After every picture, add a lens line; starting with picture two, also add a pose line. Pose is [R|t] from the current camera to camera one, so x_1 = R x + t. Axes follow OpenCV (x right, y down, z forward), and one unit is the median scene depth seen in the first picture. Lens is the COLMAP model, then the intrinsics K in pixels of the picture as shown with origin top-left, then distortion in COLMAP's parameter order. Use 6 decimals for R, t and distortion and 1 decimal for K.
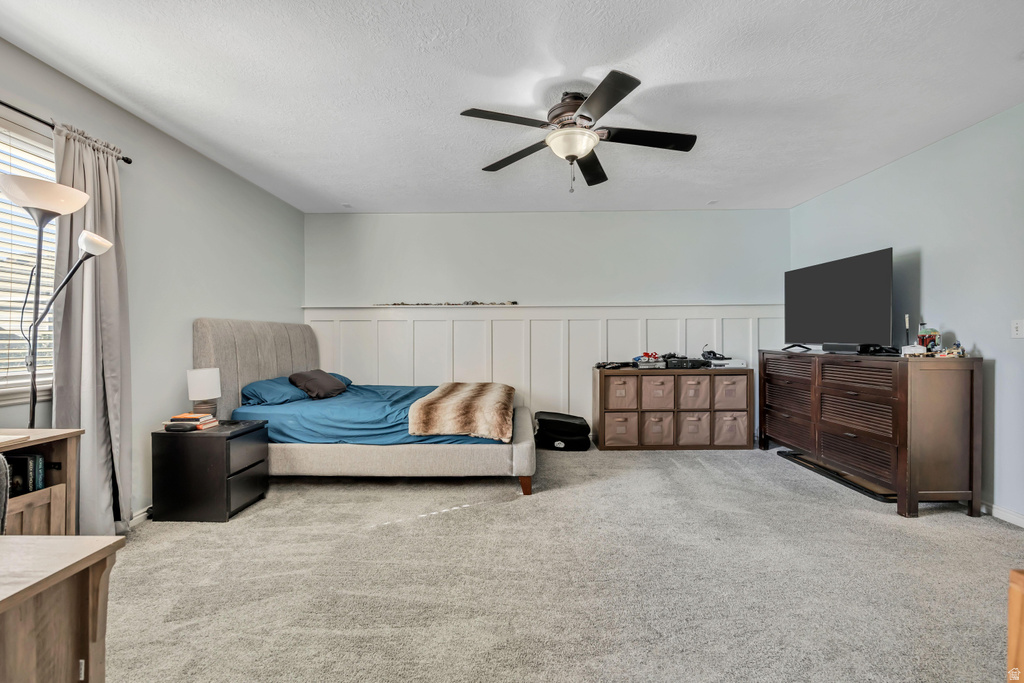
lens RADIAL K [[448.0, 0, 510.0], [0, 448.0, 340.5], [0, 0, 1]] dist [-0.001882, 0.000425]
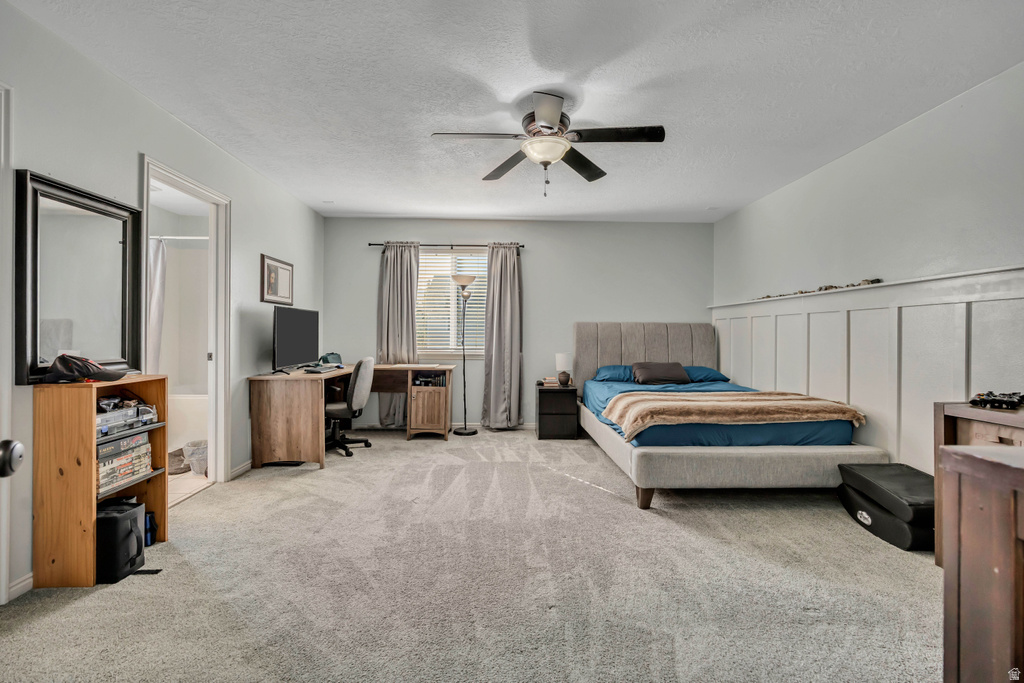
lens RADIAL K [[448.0, 0, 510.0], [0, 448.0, 340.5], [0, 0, 1]] dist [-0.001882, 0.000425]
pose [[0.029384, 0.016455, -0.999433, 0.768349], [-0.010264, 0.999817, 0.016160, -0.006366], [0.999515, 0.009783, 0.029548, 0.578853]]
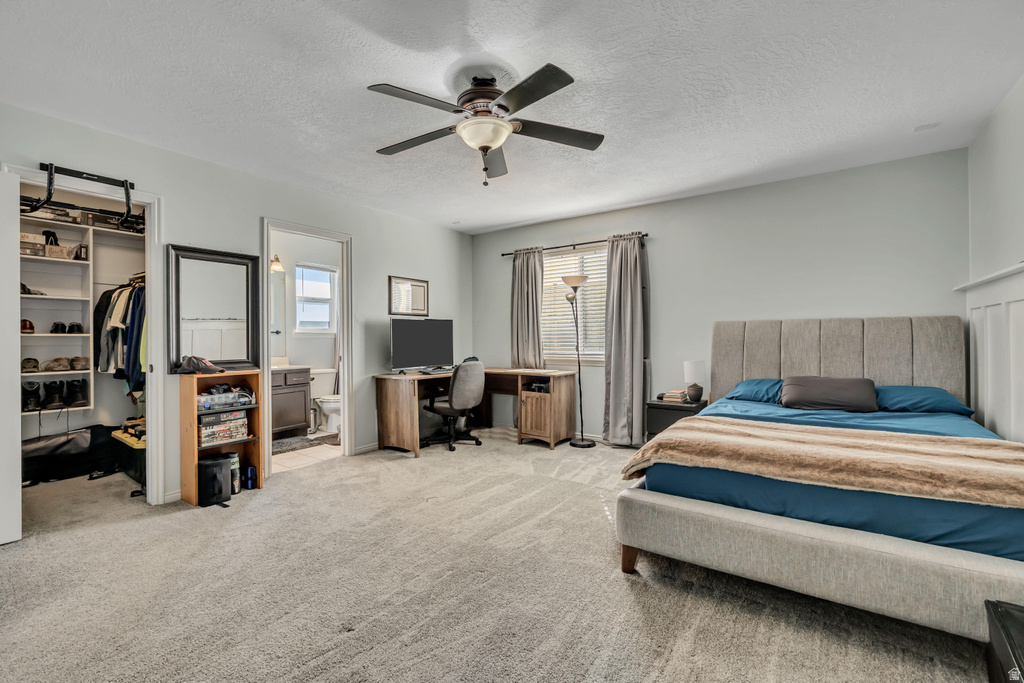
lens RADIAL K [[450.3, 0, 512.0], [0, 450.3, 341.5], [0, 0, 1]] dist [0.000445, 0.000217]
pose [[-0.580377, 0.012422, -0.814253, 0.568648], [0.004799, 0.999918, 0.011834, -0.009990], [0.814334, 0.002961, -0.580390, 1.033933]]
